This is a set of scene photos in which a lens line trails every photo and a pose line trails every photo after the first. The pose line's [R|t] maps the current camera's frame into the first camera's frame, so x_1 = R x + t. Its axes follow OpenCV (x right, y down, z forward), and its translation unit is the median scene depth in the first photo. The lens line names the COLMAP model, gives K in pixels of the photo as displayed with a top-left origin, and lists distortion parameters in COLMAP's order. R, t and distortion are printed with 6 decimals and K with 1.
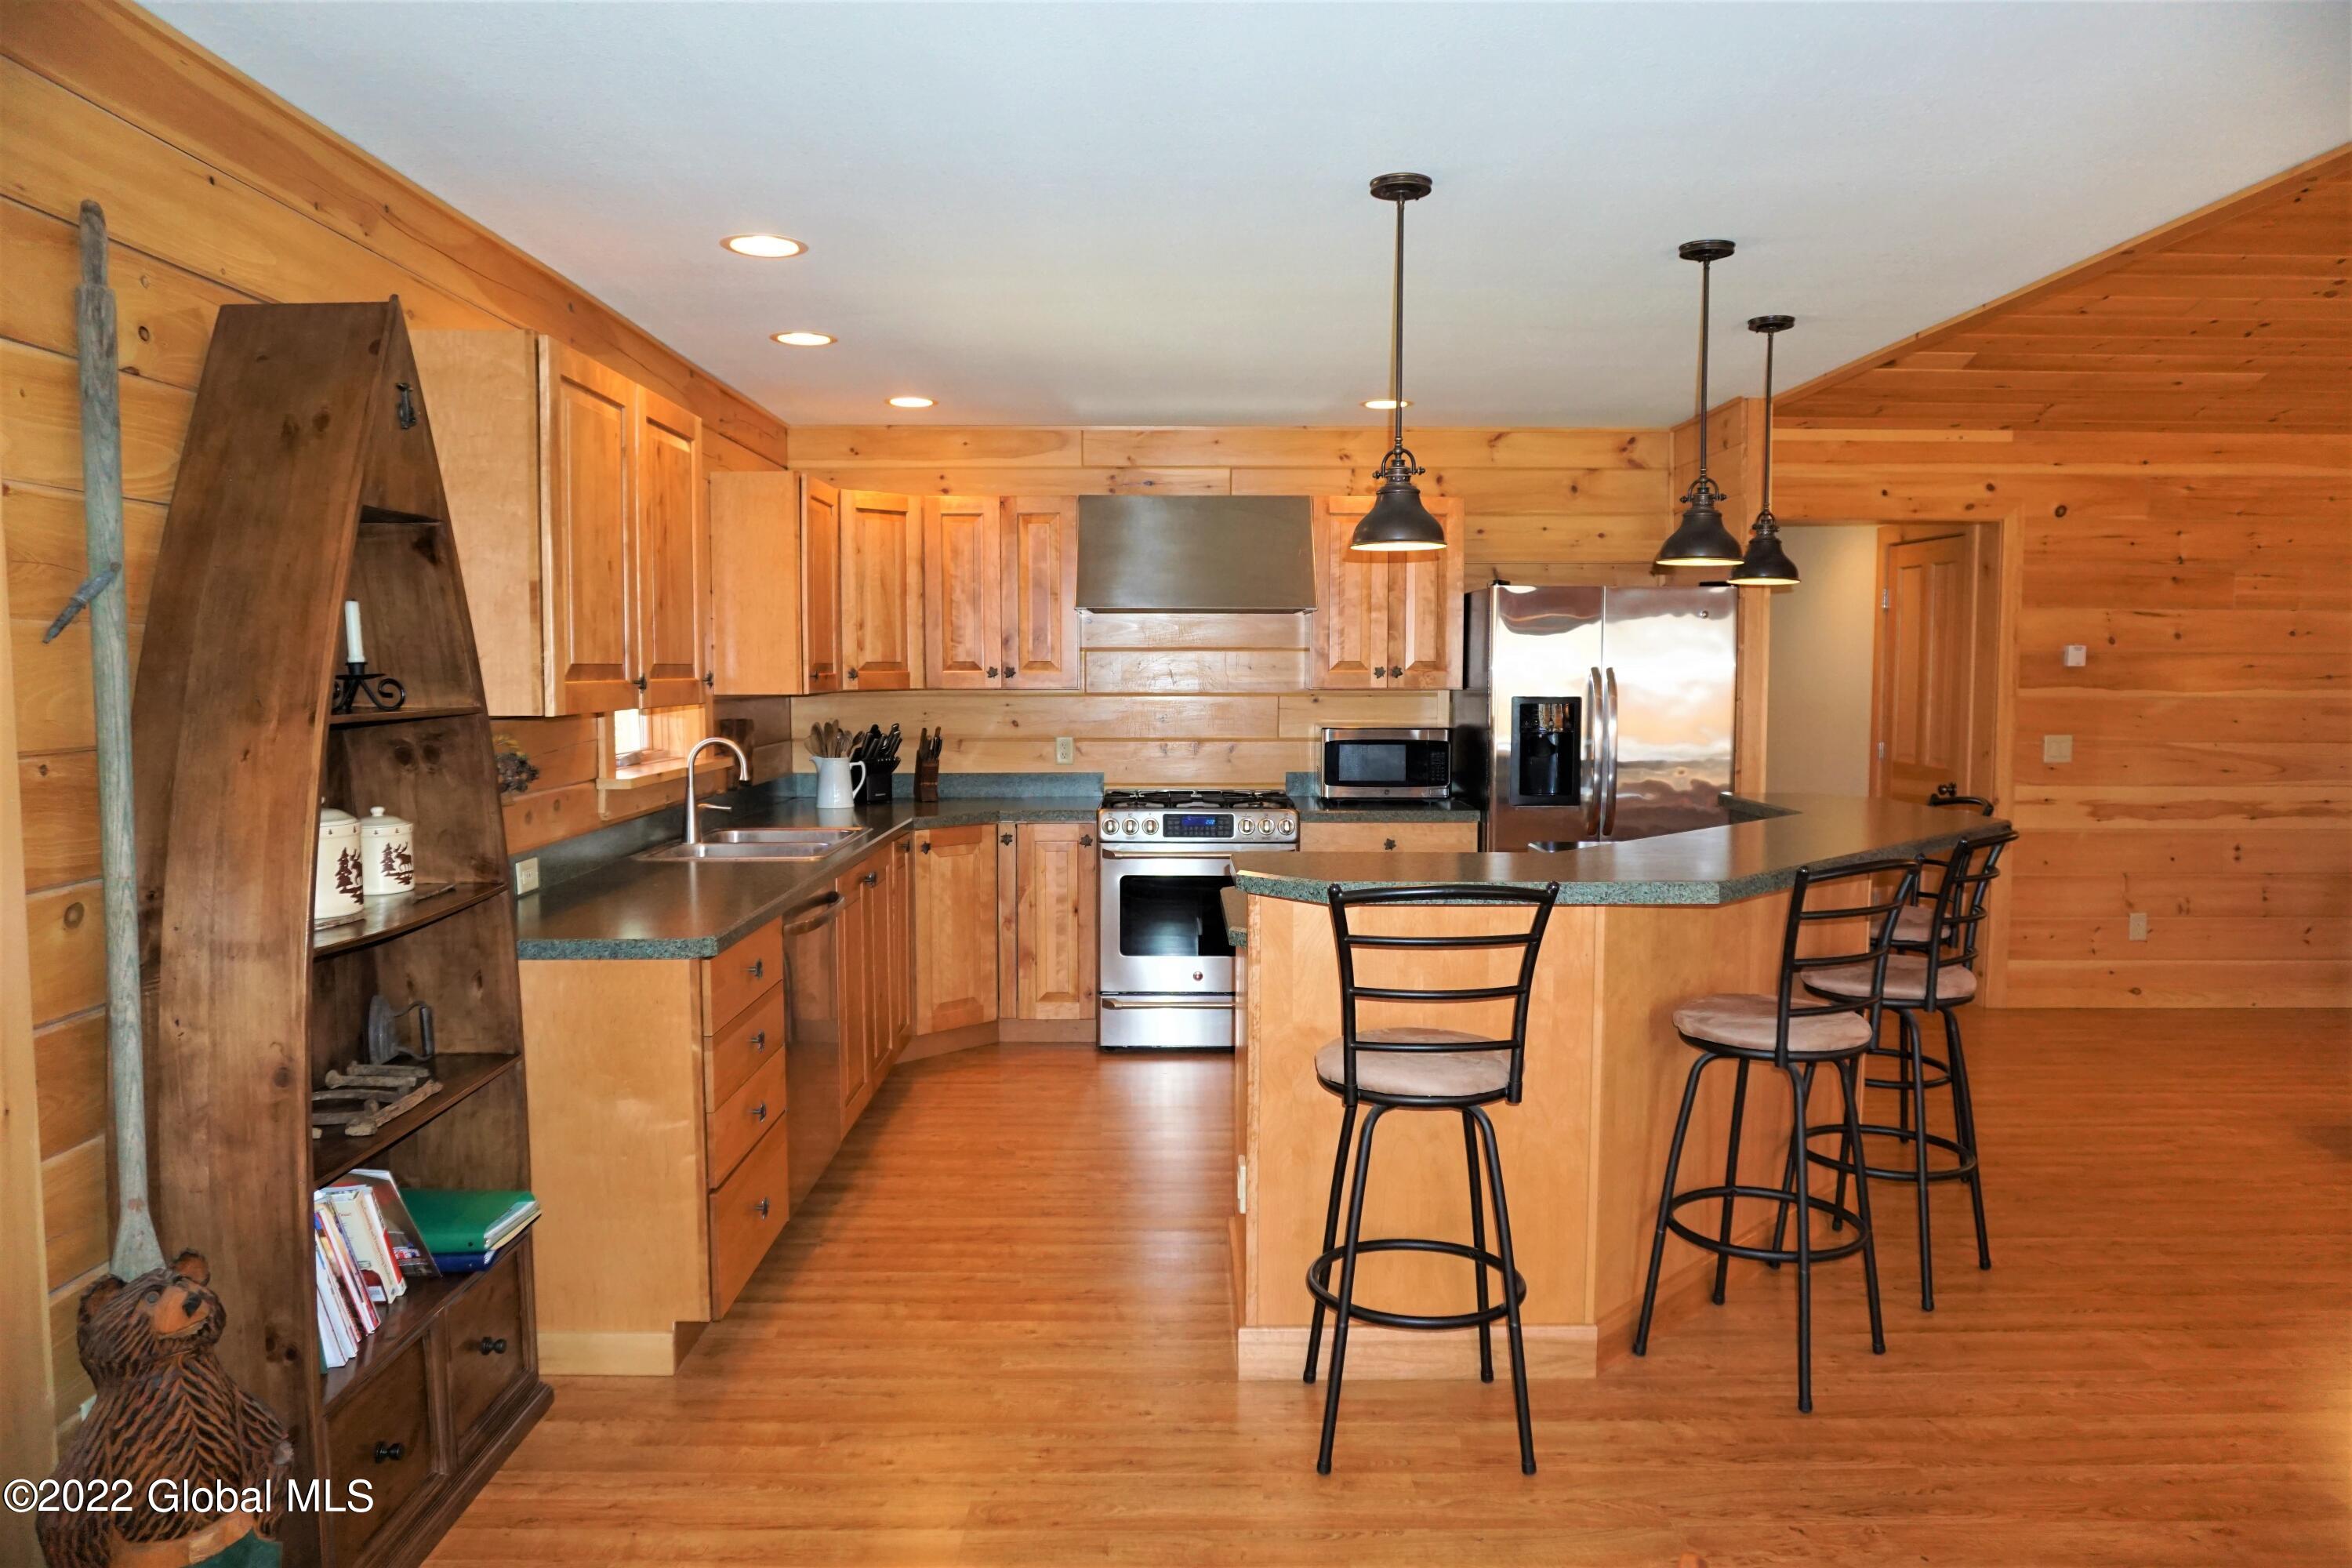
lens RADIAL K [[1577.0, 0, 1177.4], [0, 1577.0, 771.1], [0, 0, 1]] dist [-0.051049, 0.034934]
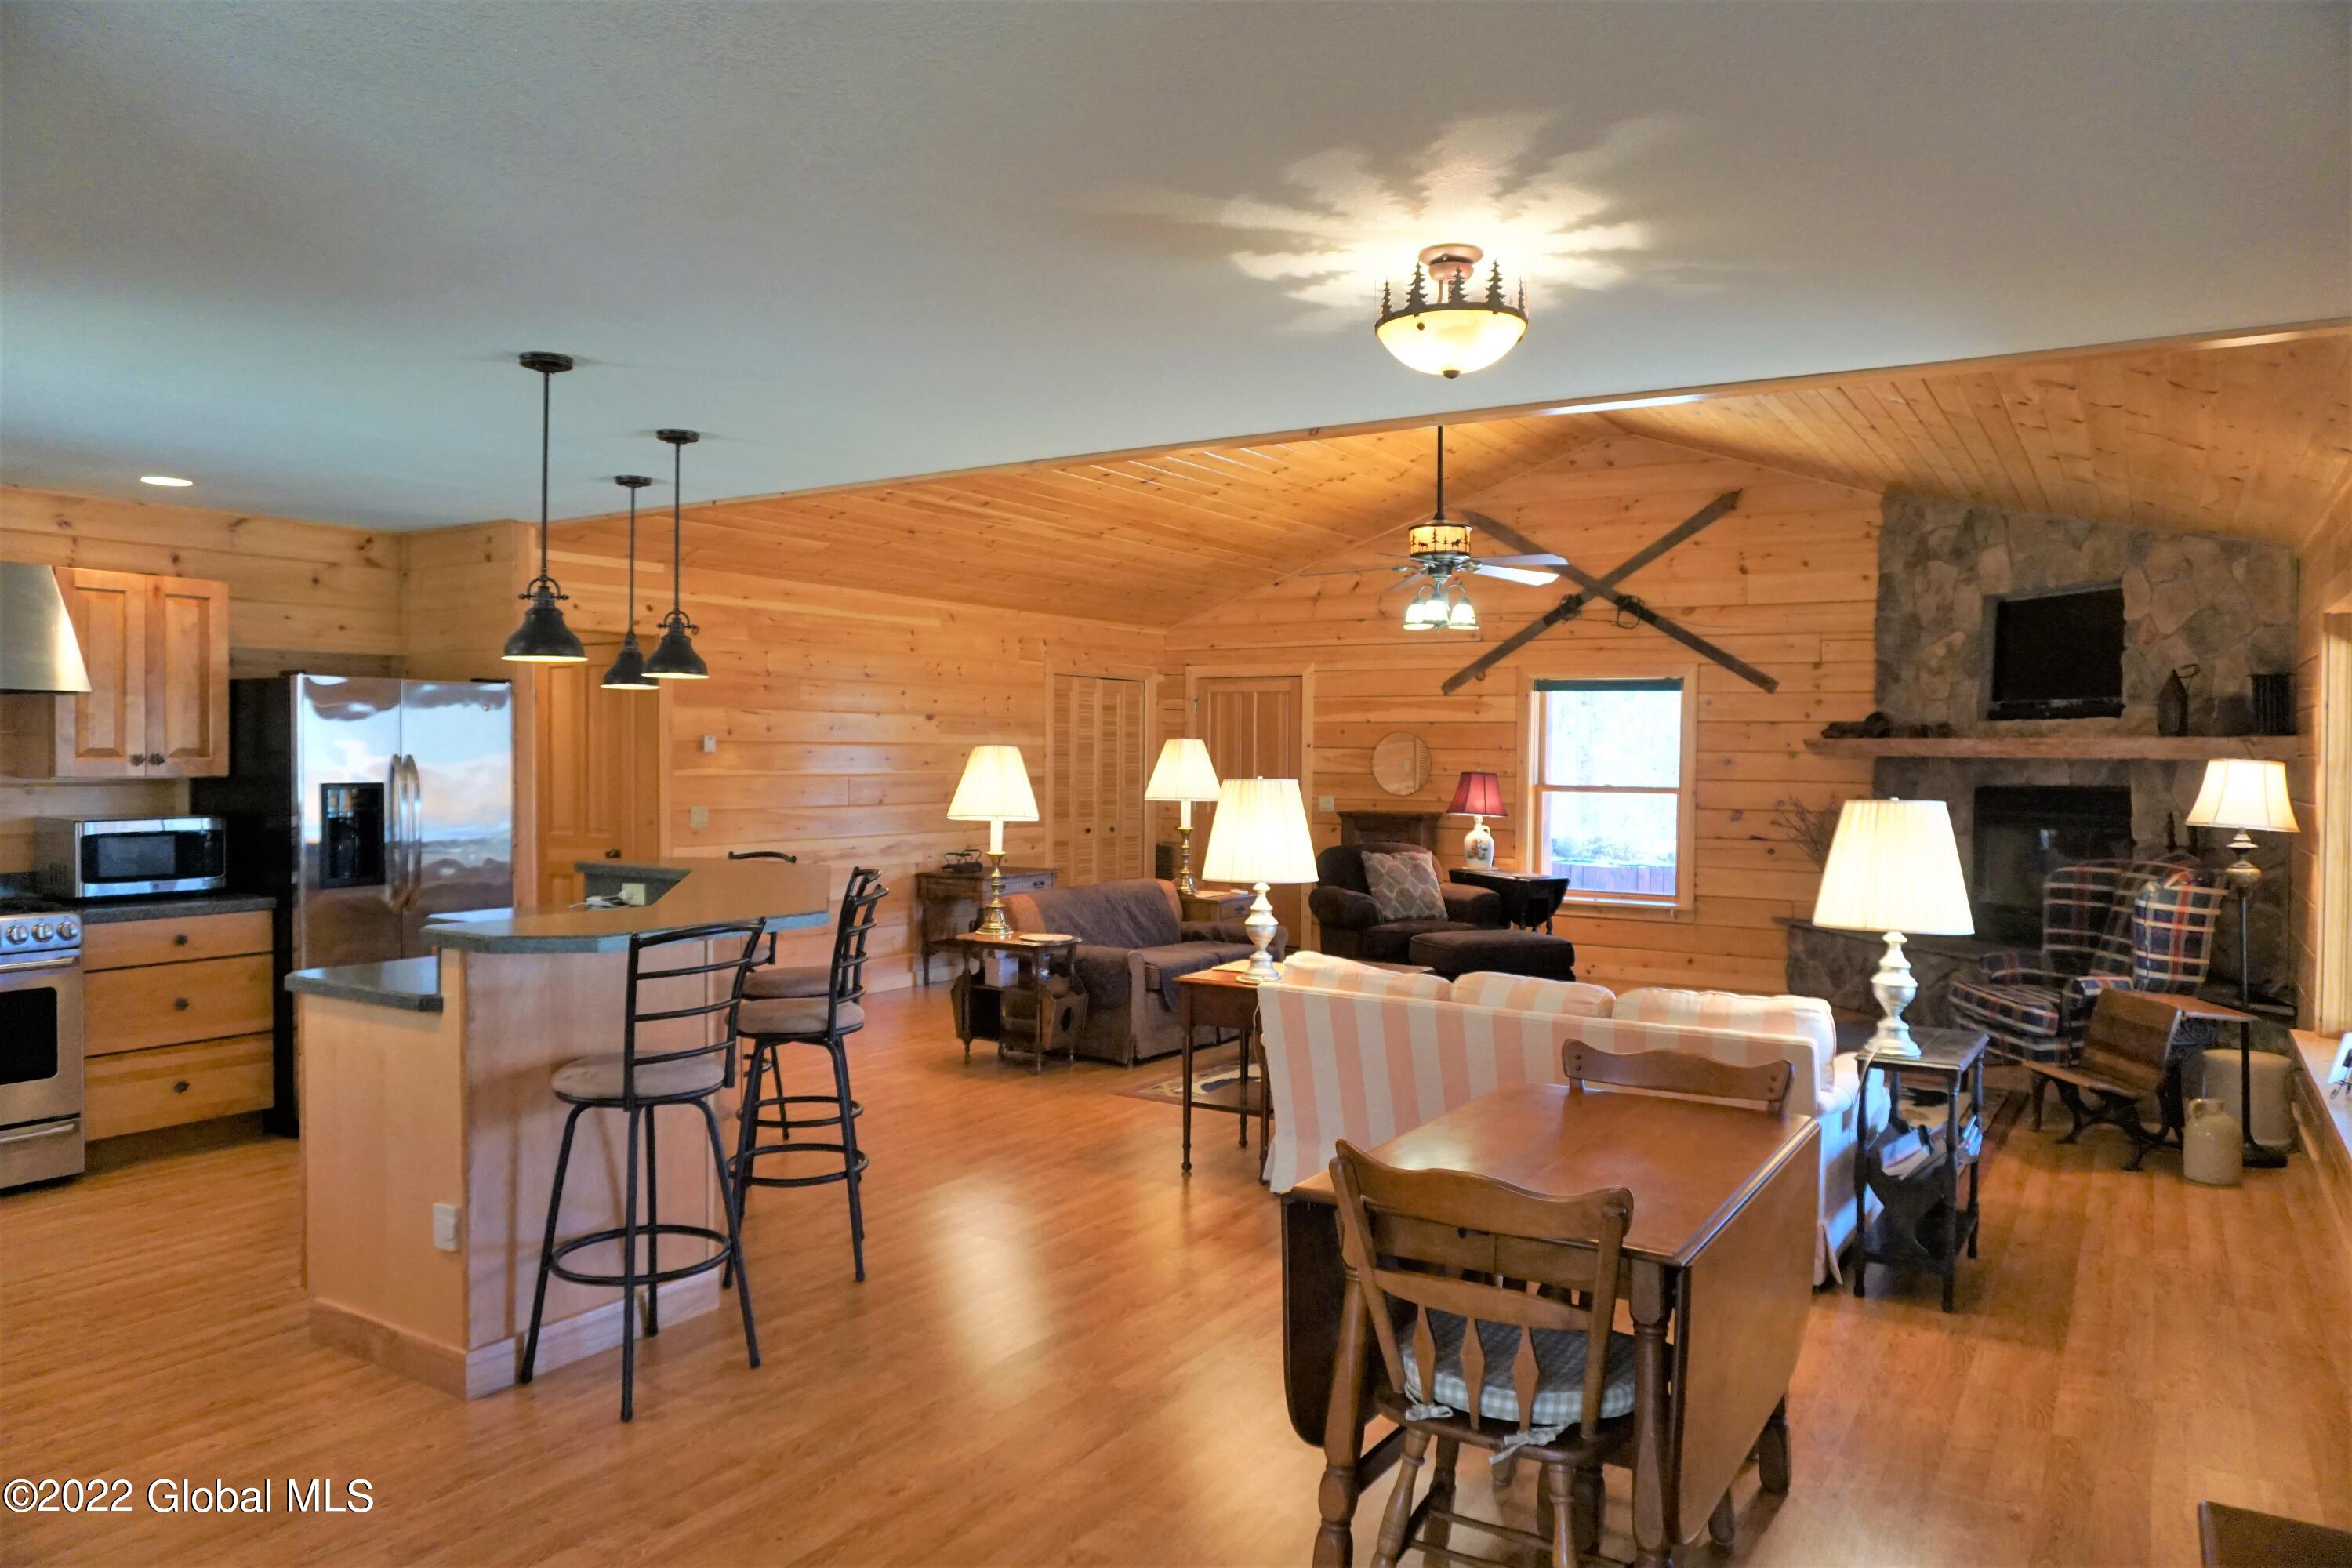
lens RADIAL K [[1577.0, 0, 1182.1], [0, 1577.0, 766.0], [0, 0, 1]] dist [-0.051049, 0.034934]
pose [[0.541396, -0.005674, 0.840749, -0.441391], [0.051218, 0.998343, -0.026244, -0.003811], [-0.839206, 0.057270, 0.540789, -0.032309]]
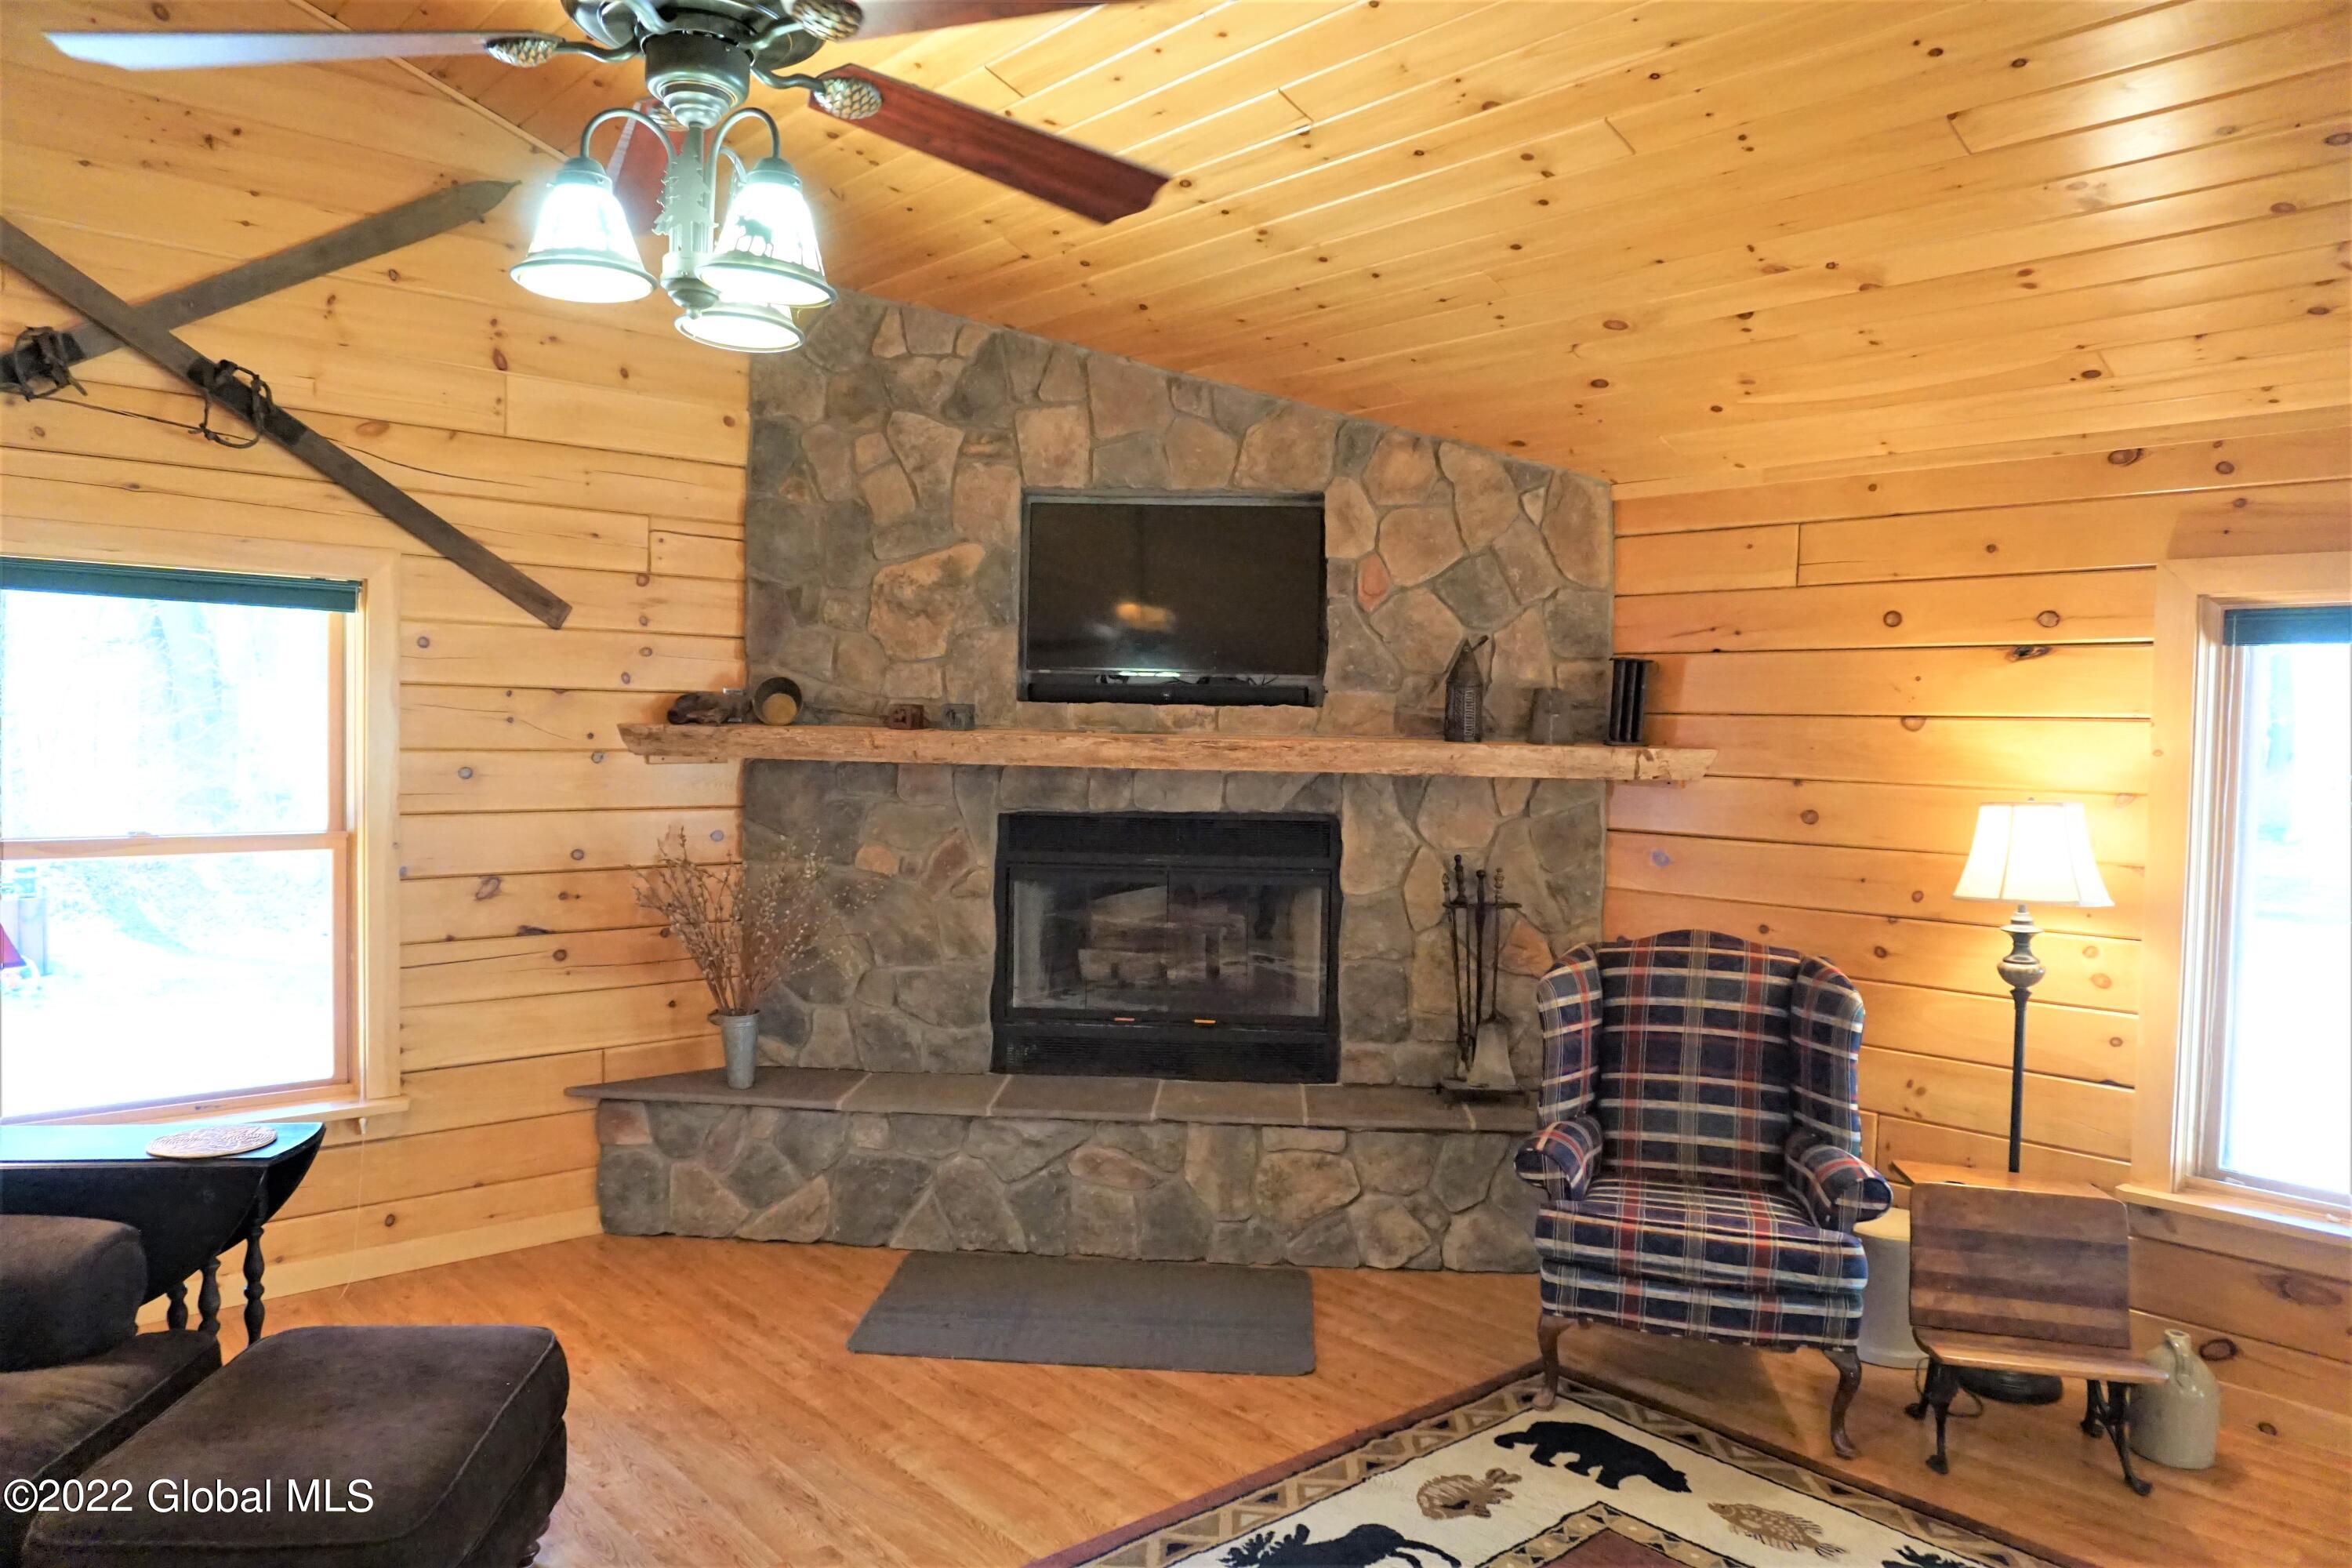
lens RADIAL K [[1577.0, 0, 1177.0], [0, 1577.0, 788.7], [0, 0, 1]] dist [-0.051049, 0.034934]
pose [[-0.659688, -0.047666, 0.750026, 0.808979], [0.030155, 0.995504, 0.089789, -0.098142], [-0.750934, 0.081850, -0.655285, 0.865887]]
